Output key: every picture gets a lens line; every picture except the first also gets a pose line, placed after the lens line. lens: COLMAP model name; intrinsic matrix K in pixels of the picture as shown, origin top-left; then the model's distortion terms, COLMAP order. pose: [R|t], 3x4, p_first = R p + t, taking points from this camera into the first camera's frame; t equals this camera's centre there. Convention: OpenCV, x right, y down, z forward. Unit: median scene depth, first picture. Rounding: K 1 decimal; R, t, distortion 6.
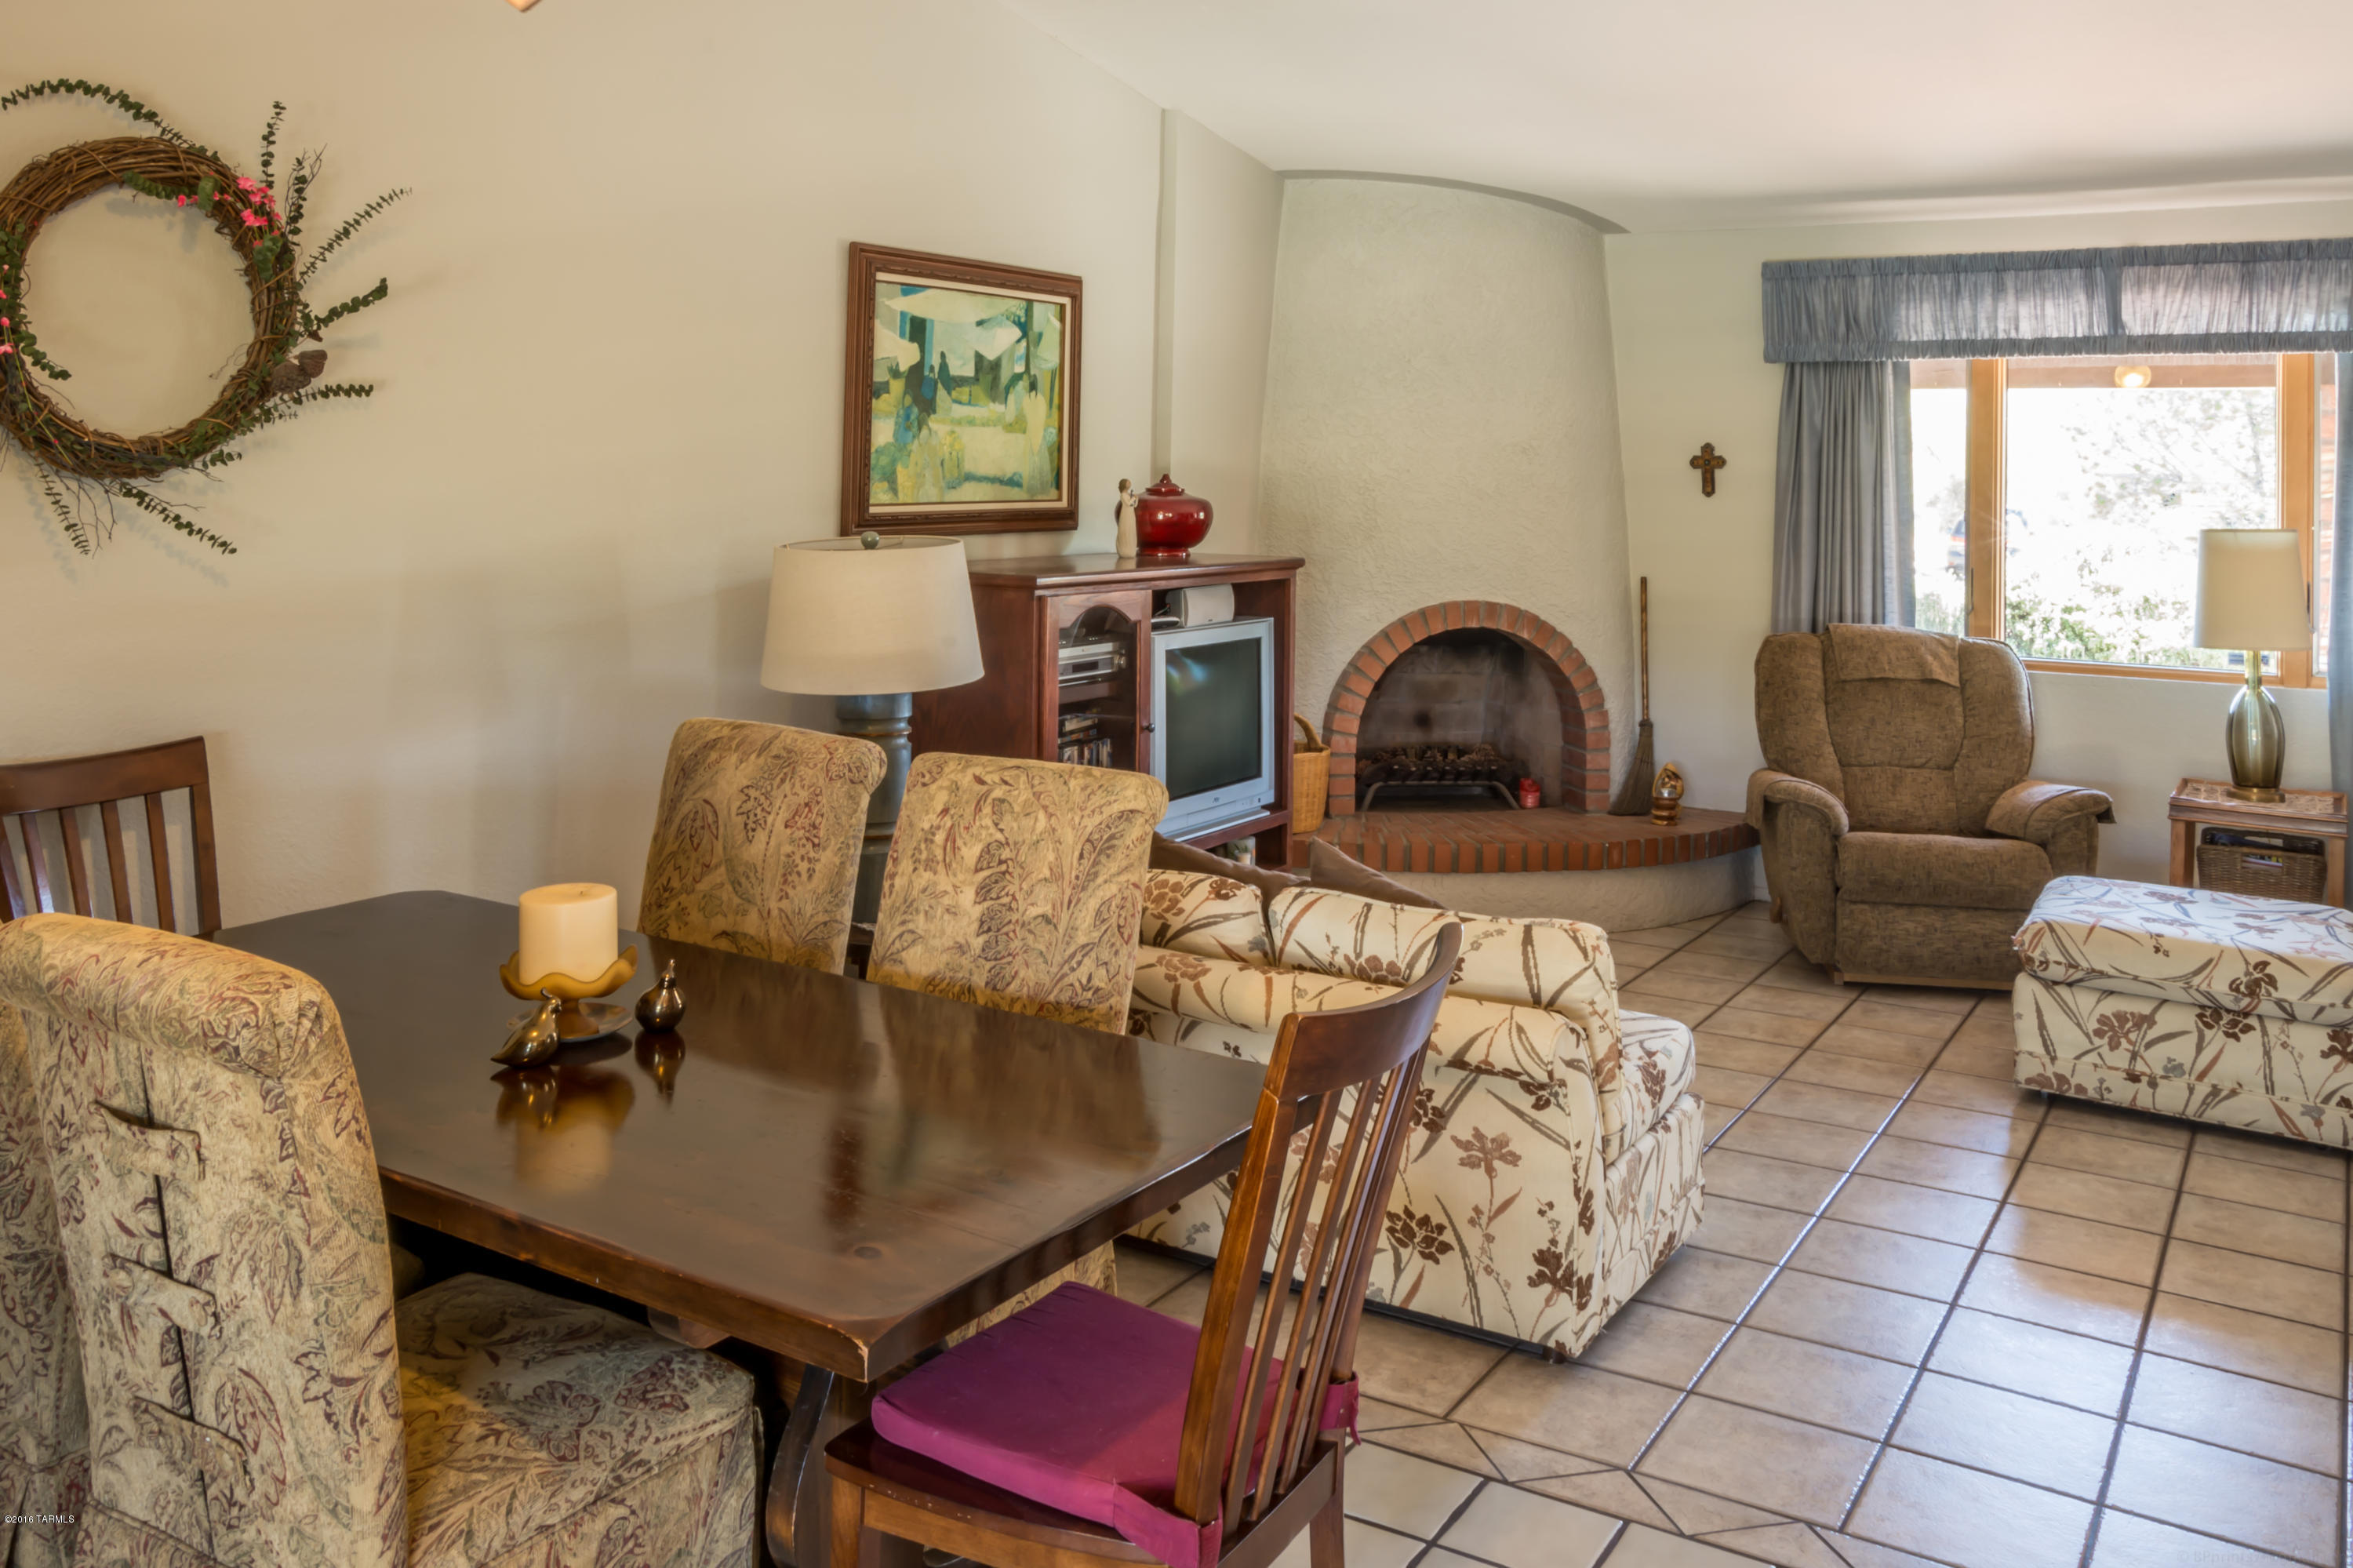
lens RADIAL K [[1953.4, 0, 1110.6], [0, 1953.4, 422.1], [0, 0, 1]] dist [0.010046, 0.009453]
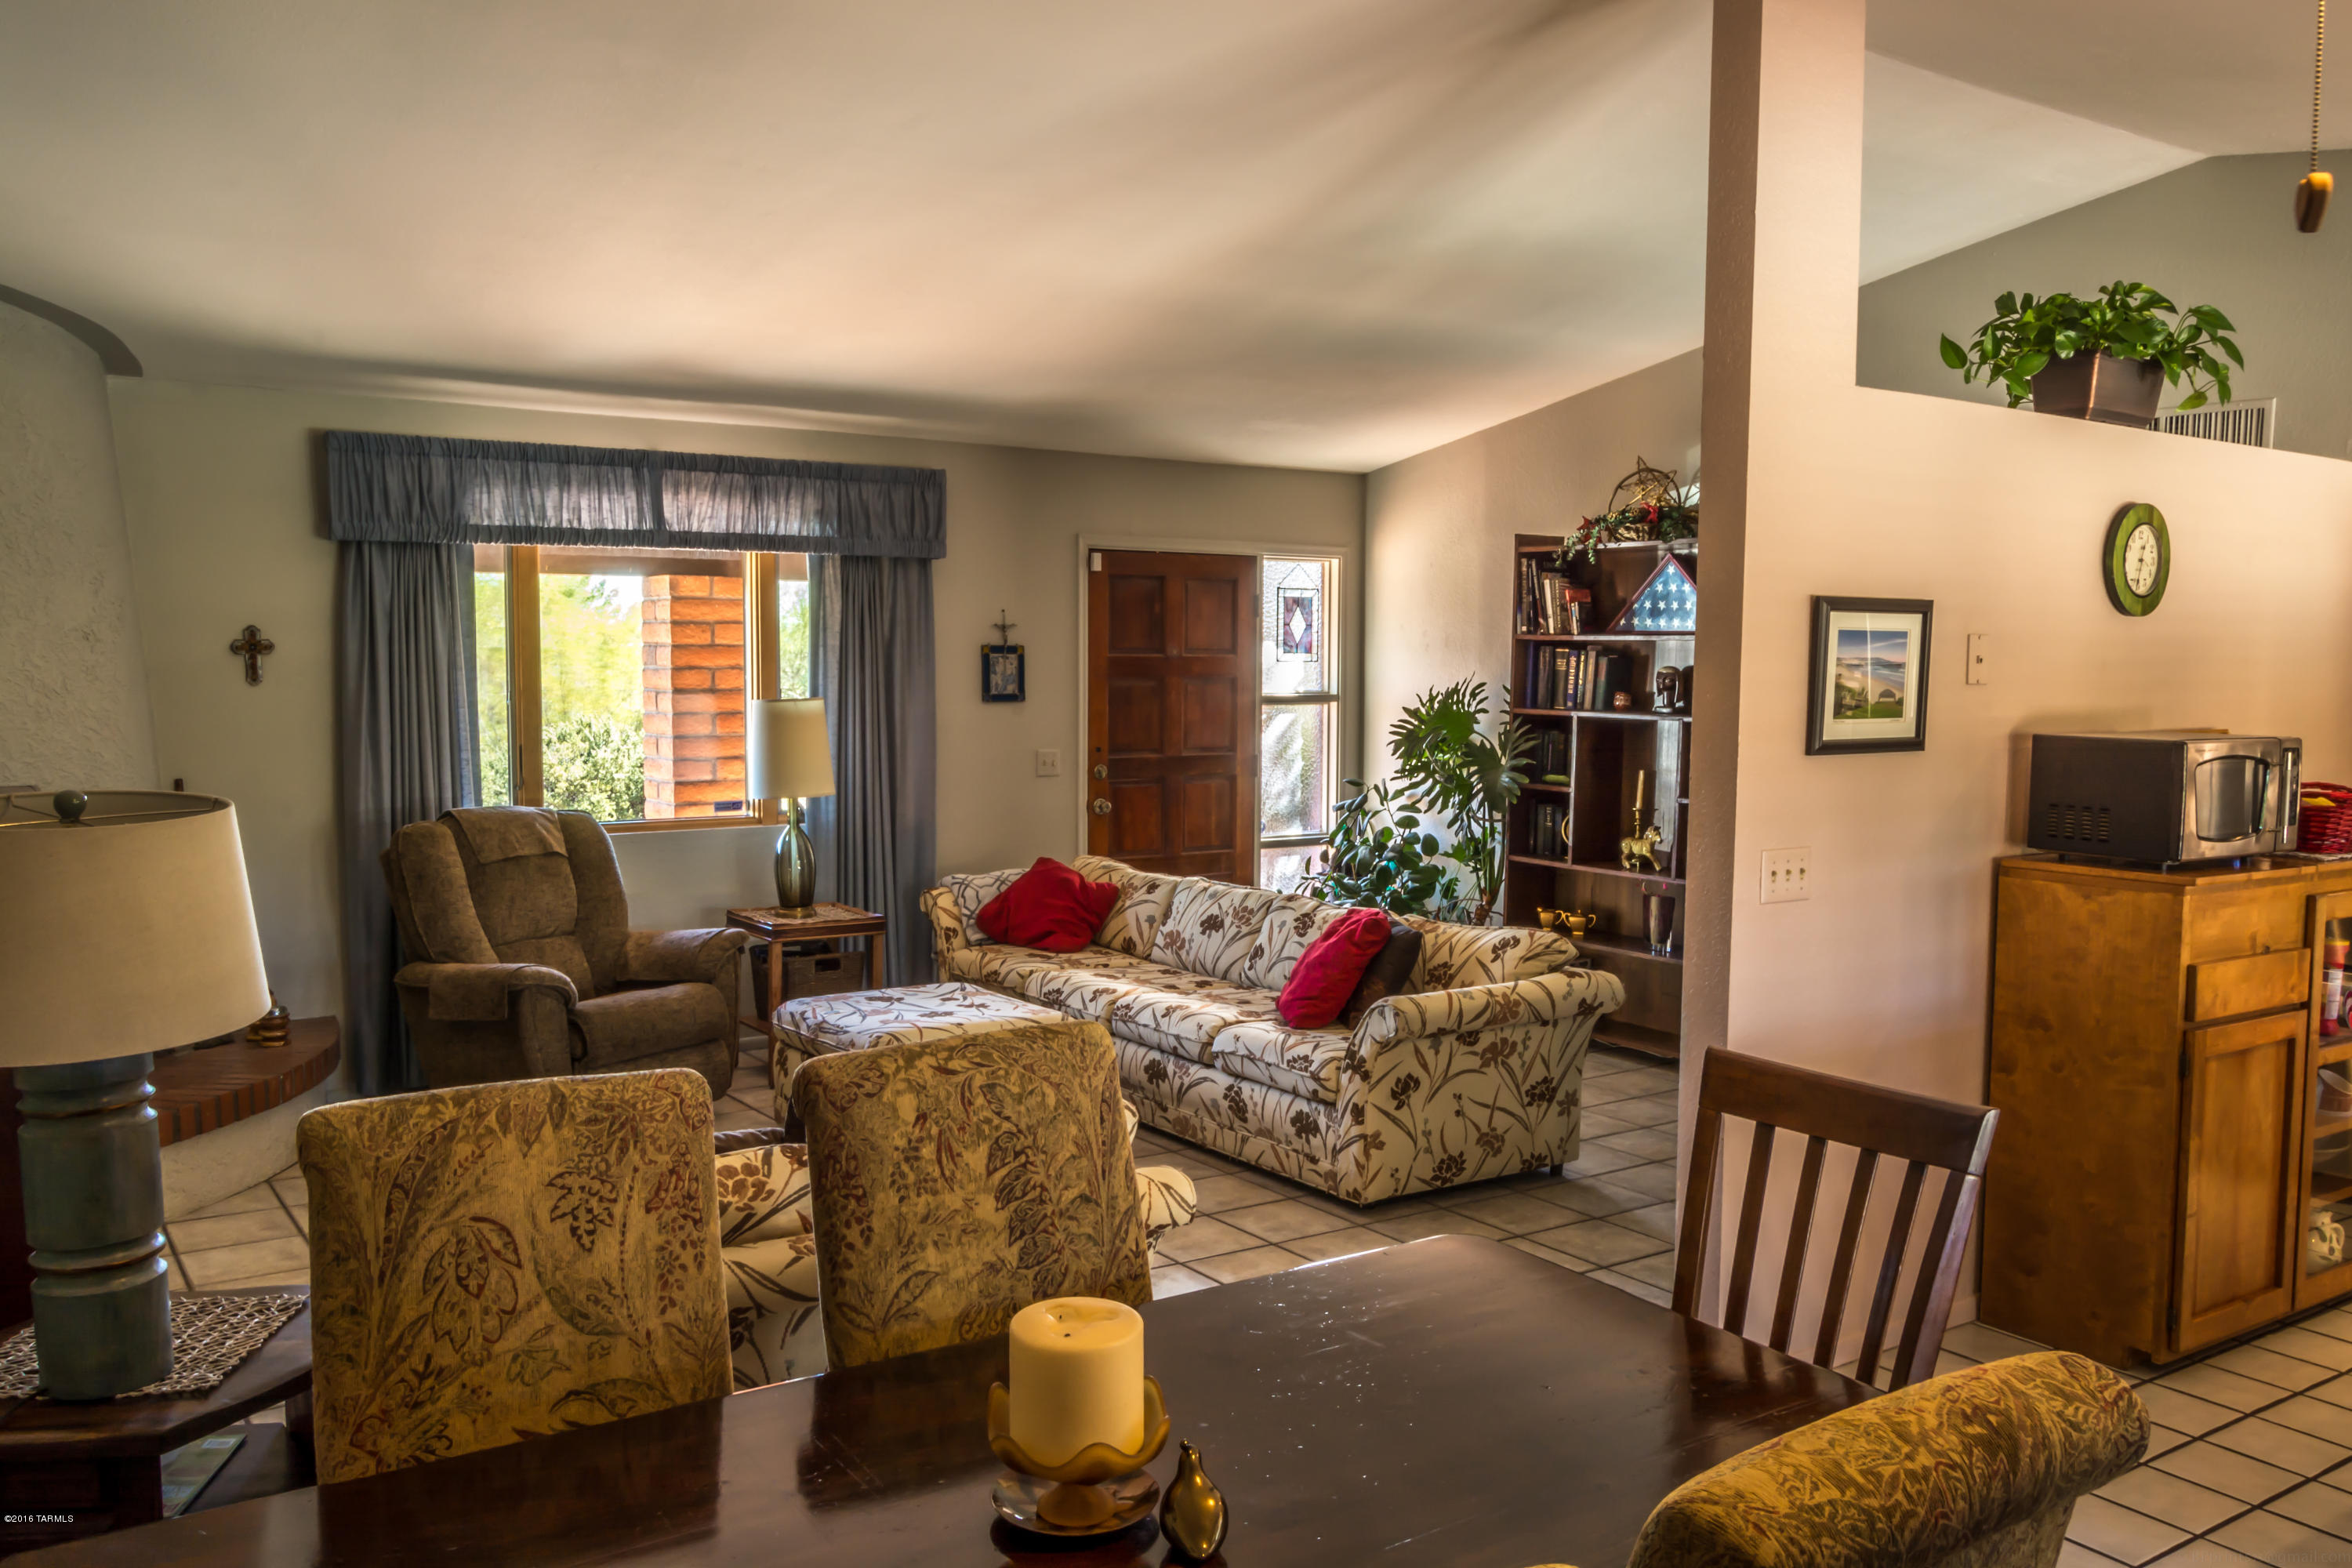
lens RADIAL K [[1864.6, 0, 1165.3], [0, 1864.6, 784.1], [0, 0, 1]] dist [0.006338, 0.006116]
pose [[0.397614, -0.081497, 0.913926, -0.377381], [-0.015508, 0.995308, 0.095502, -0.006316], [-0.917422, -0.052146, 0.394485, 0.314489]]
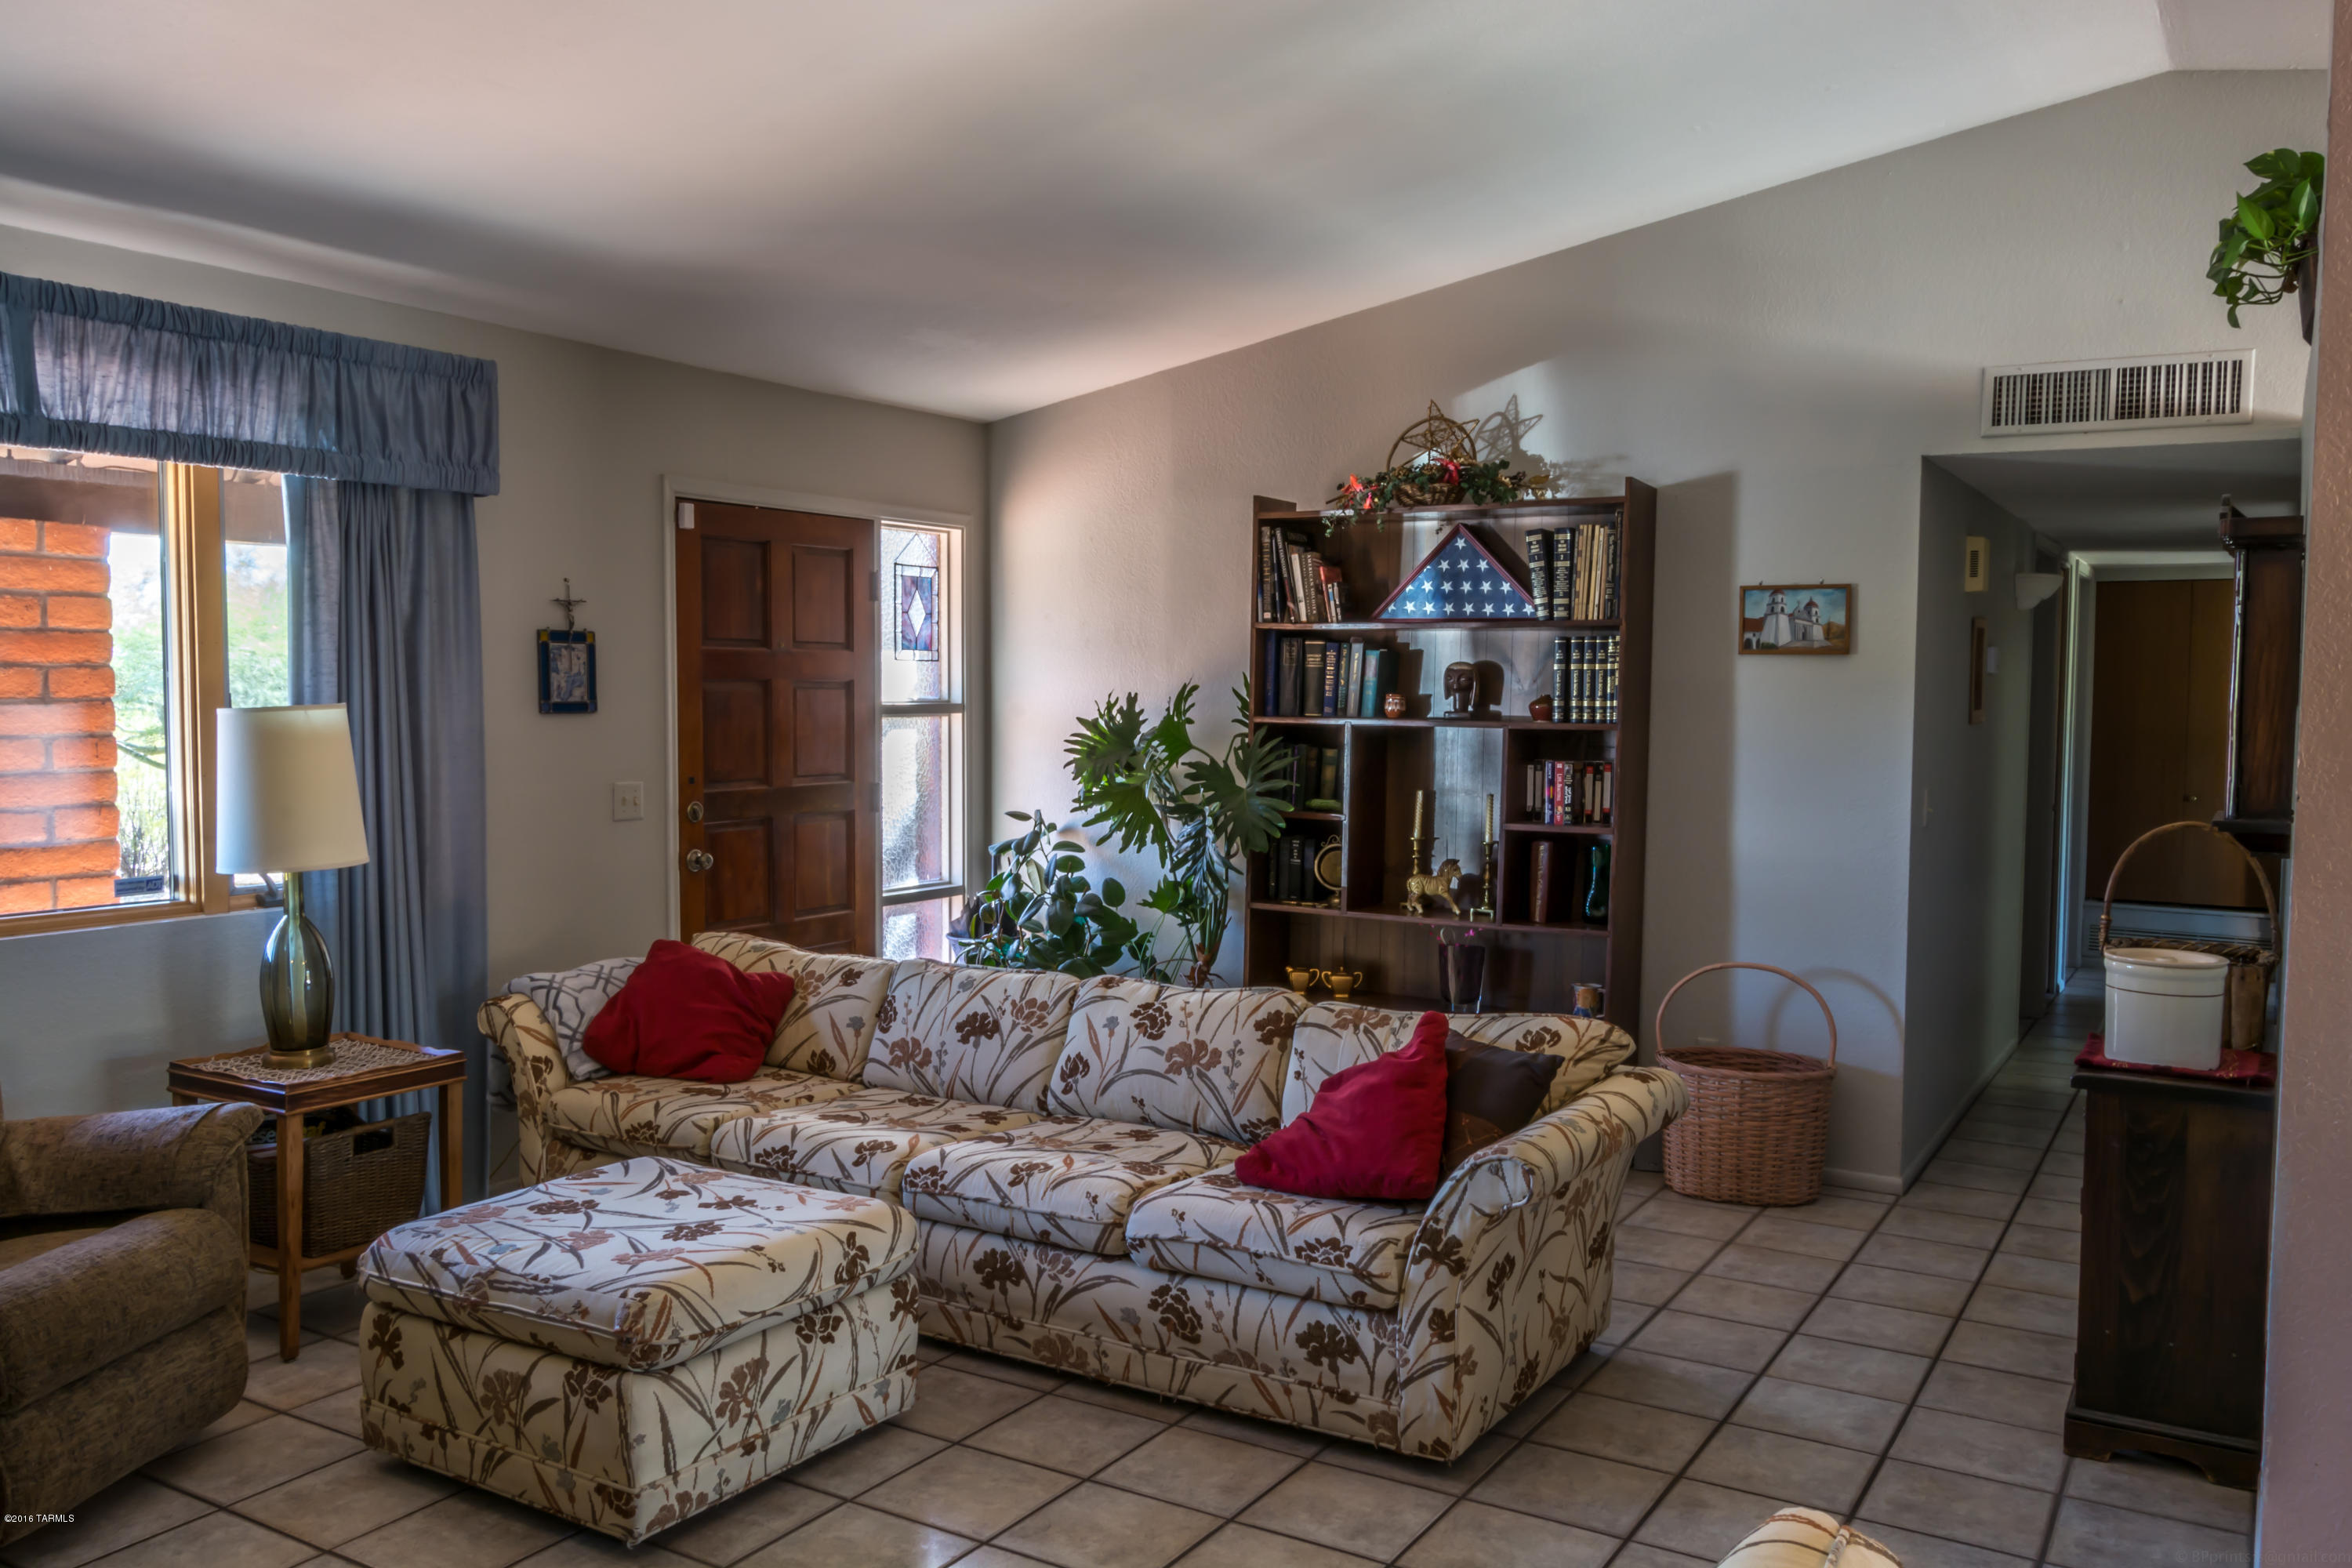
lens RADIAL K [[1835.3, 0, 1167.4], [0, 1835.3, 790.5], [0, 0, 1]] dist [-0.005304, 0.012720]
pose [[-0.008487, -0.076748, 0.997014, -0.110216], [-0.024369, 0.996770, 0.076522, 0.024700], [-0.999667, -0.023647, -0.010330, 0.650923]]
